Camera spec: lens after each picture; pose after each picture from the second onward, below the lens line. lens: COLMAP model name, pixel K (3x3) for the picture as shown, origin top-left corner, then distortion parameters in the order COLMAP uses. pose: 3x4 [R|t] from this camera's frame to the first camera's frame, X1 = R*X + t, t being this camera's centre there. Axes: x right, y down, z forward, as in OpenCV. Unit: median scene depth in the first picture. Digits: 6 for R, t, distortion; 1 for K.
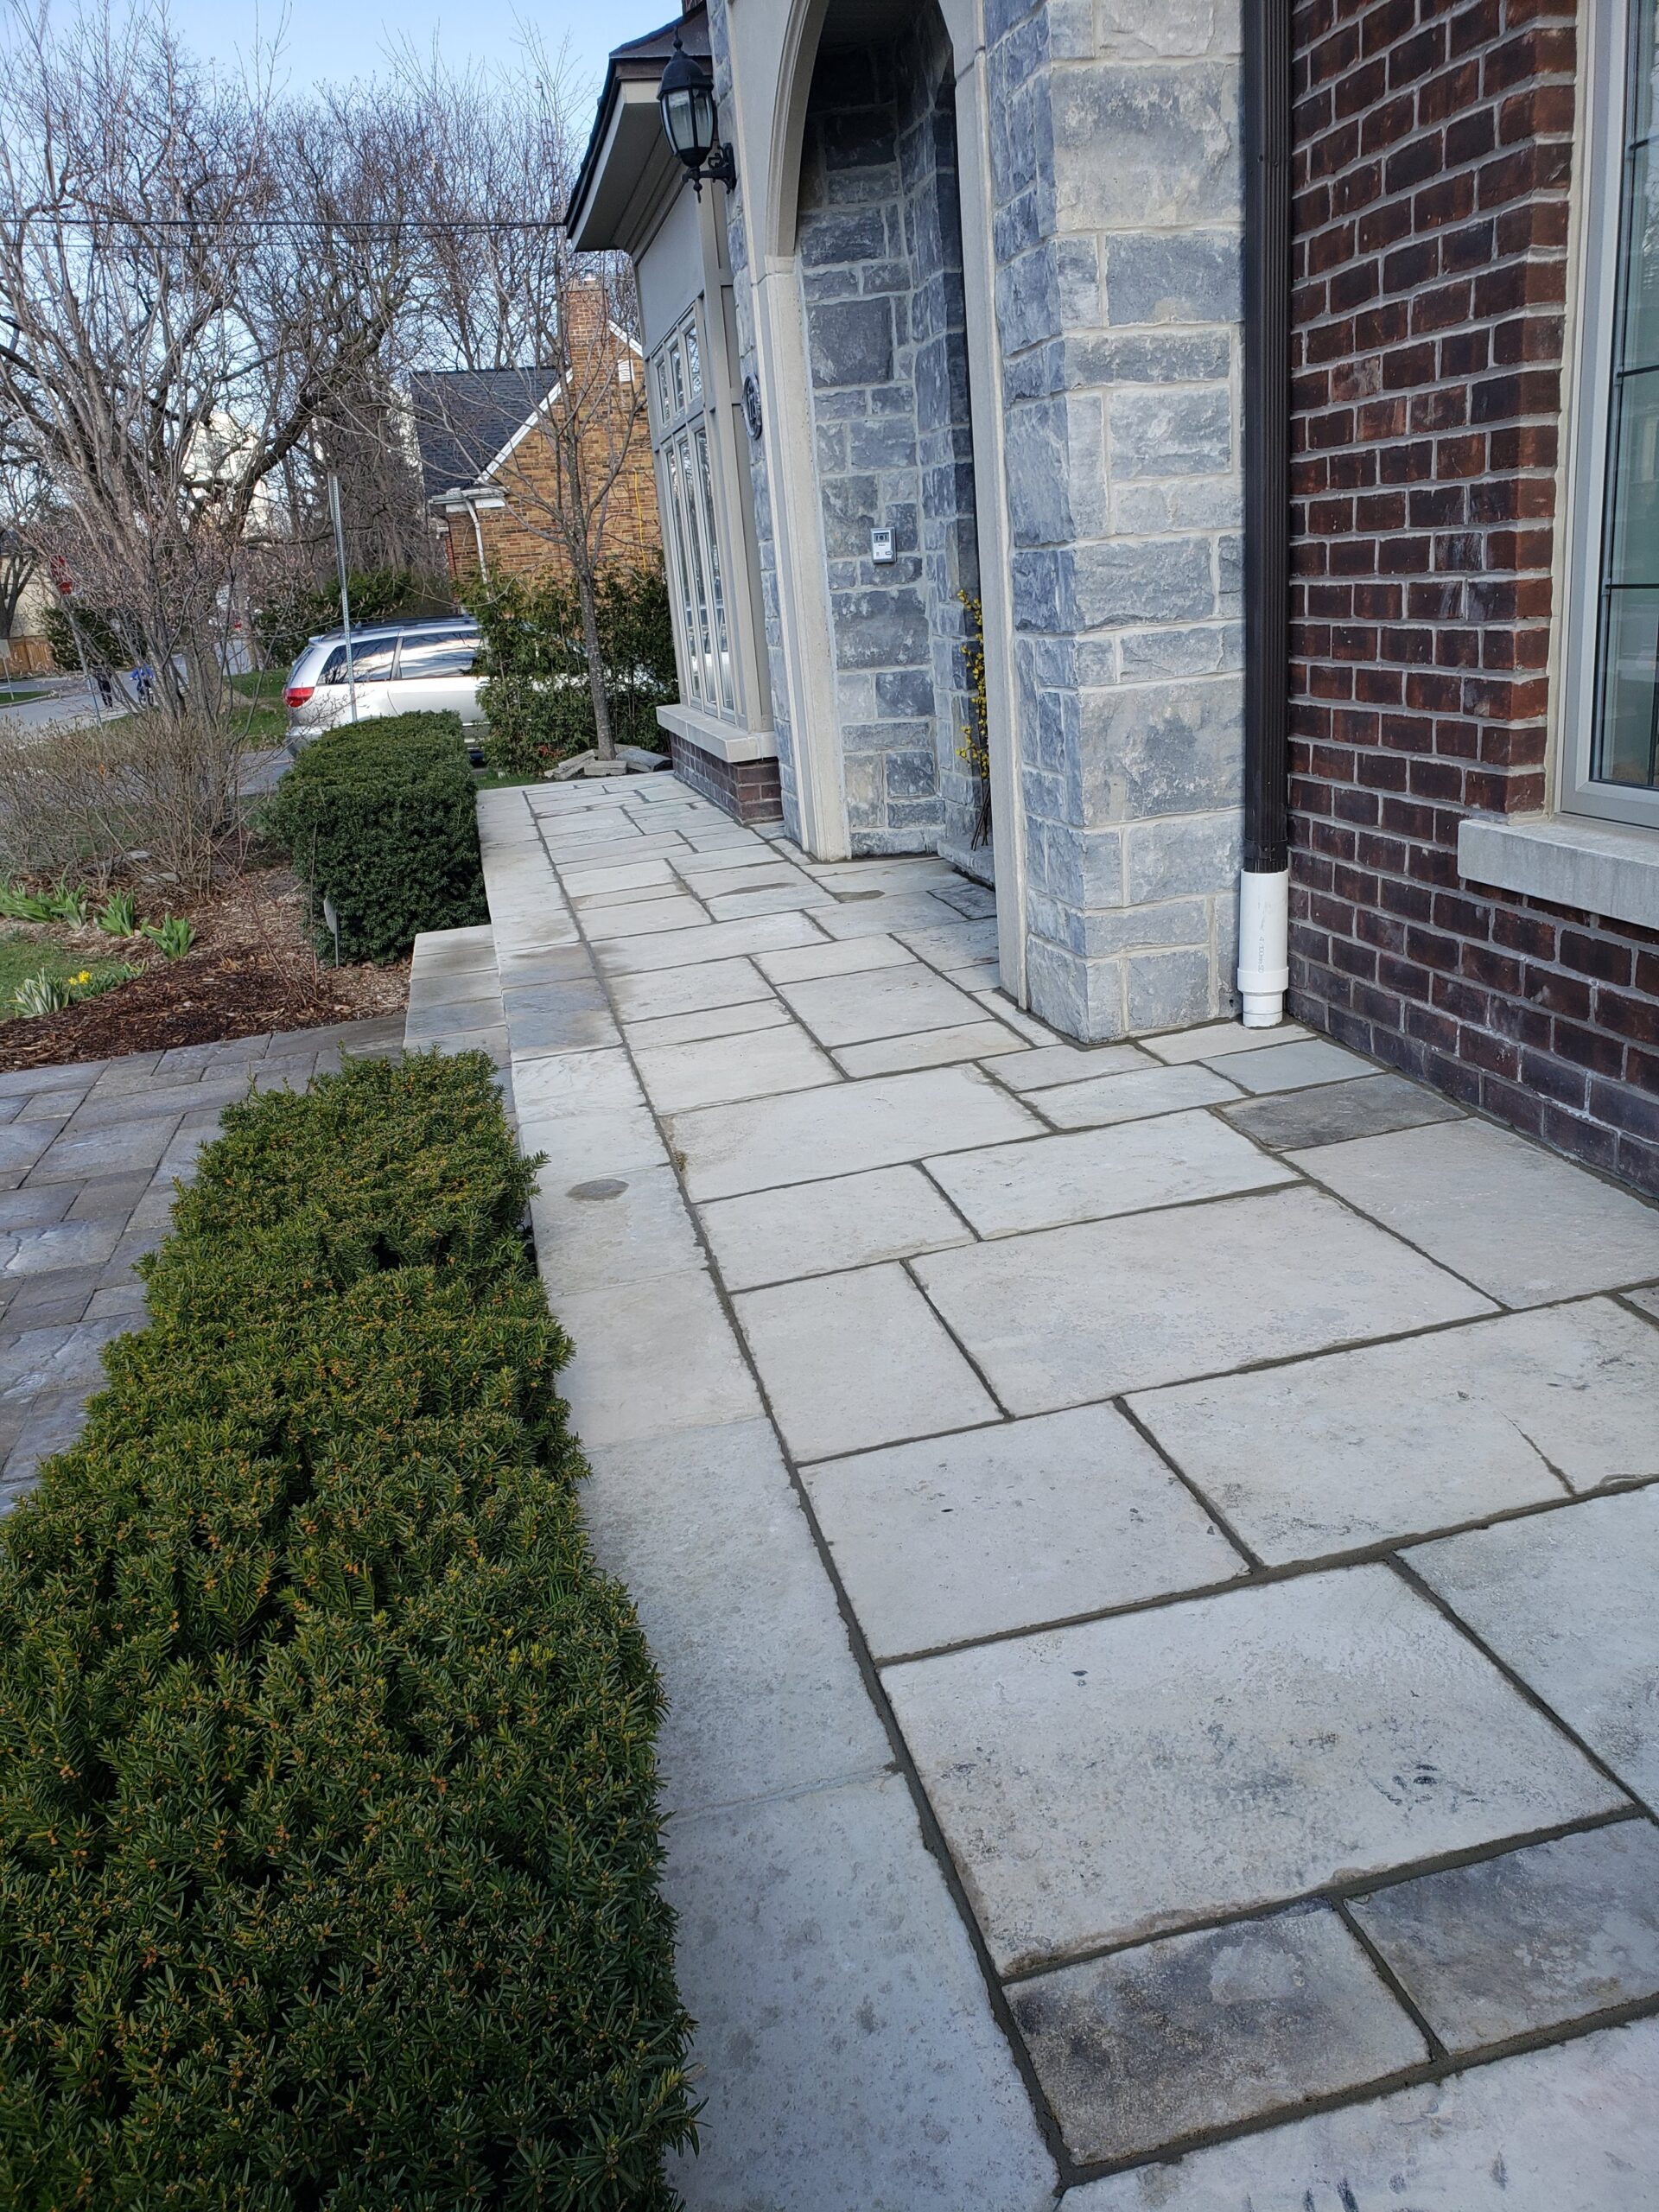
lens RADIAL K [[1733.8, 0, 844.5], [0, 1733.8, 1117.9], [0, 0, 1]] dist [0.009396, 0.017475]
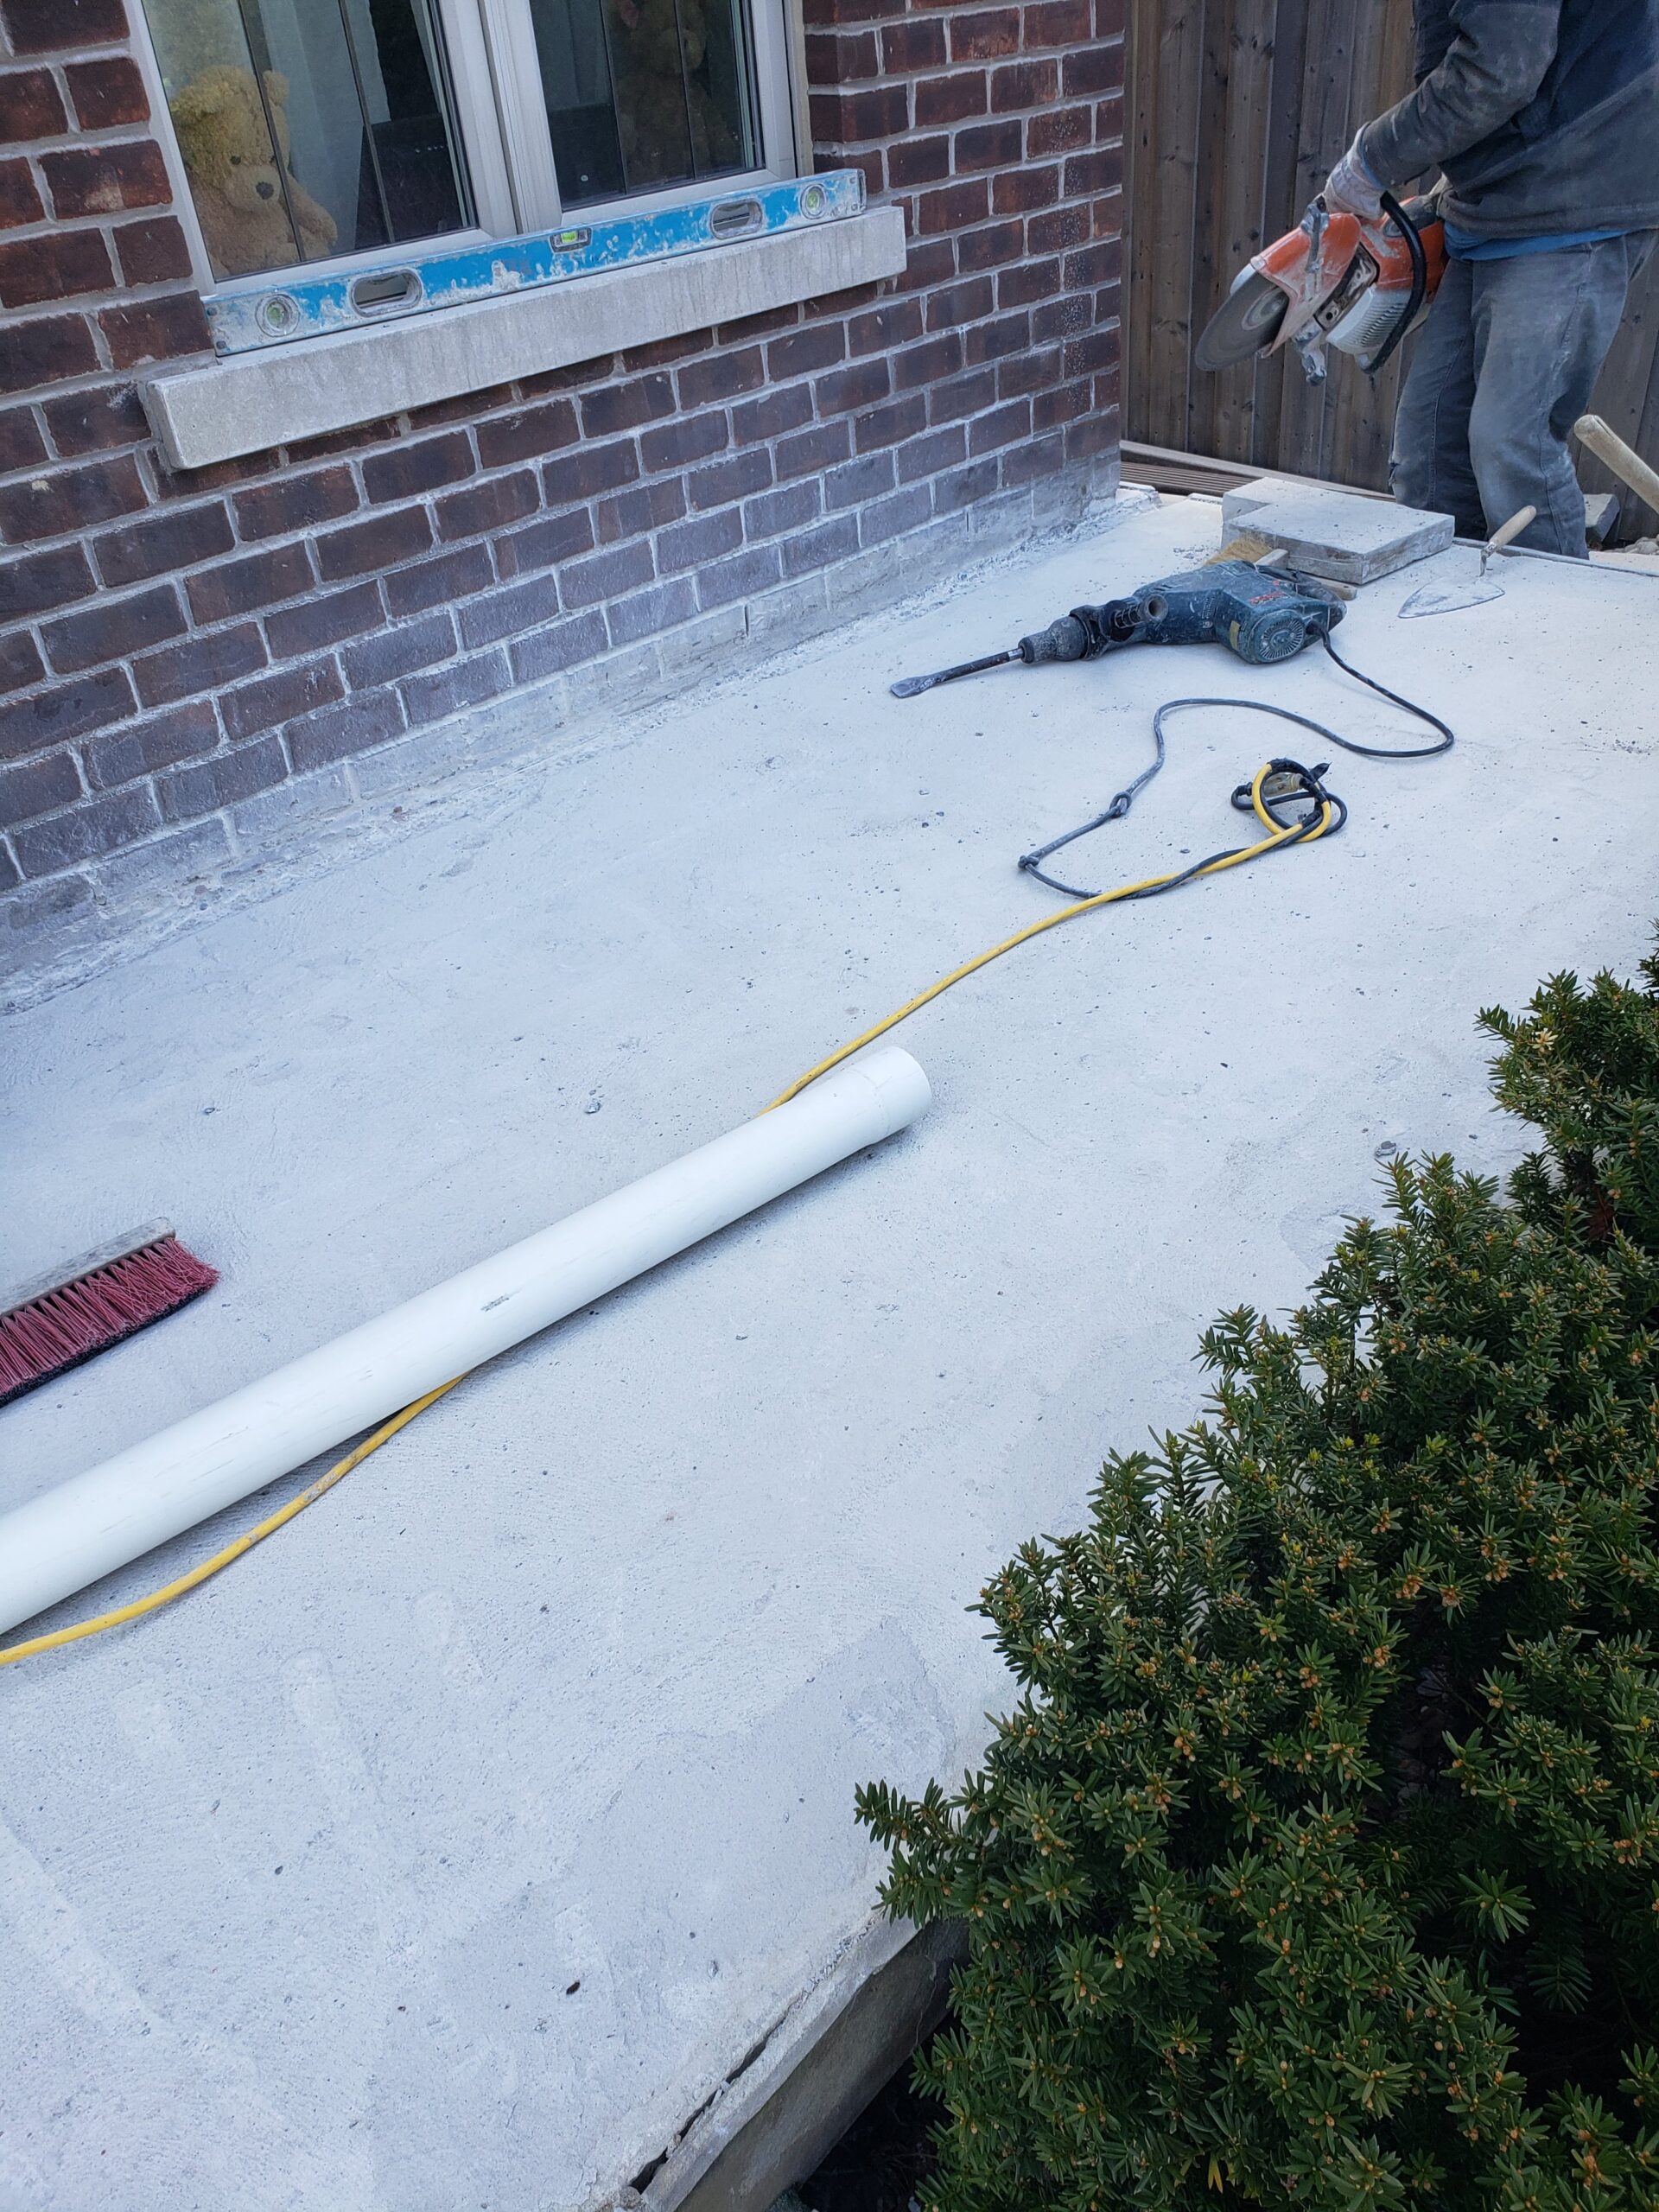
lens RADIAL K [[1733.8, 0, 814.7], [0, 1733.8, 1116.6], [0, 0, 1]] dist [0.009396, 0.017475]
pose [[-0.545854, -0.359939, 0.756629, -0.348384], [0.373455, 0.703853, 0.604253, -0.249312], [-0.750050, 0.612401, -0.249780, 1.010274]]
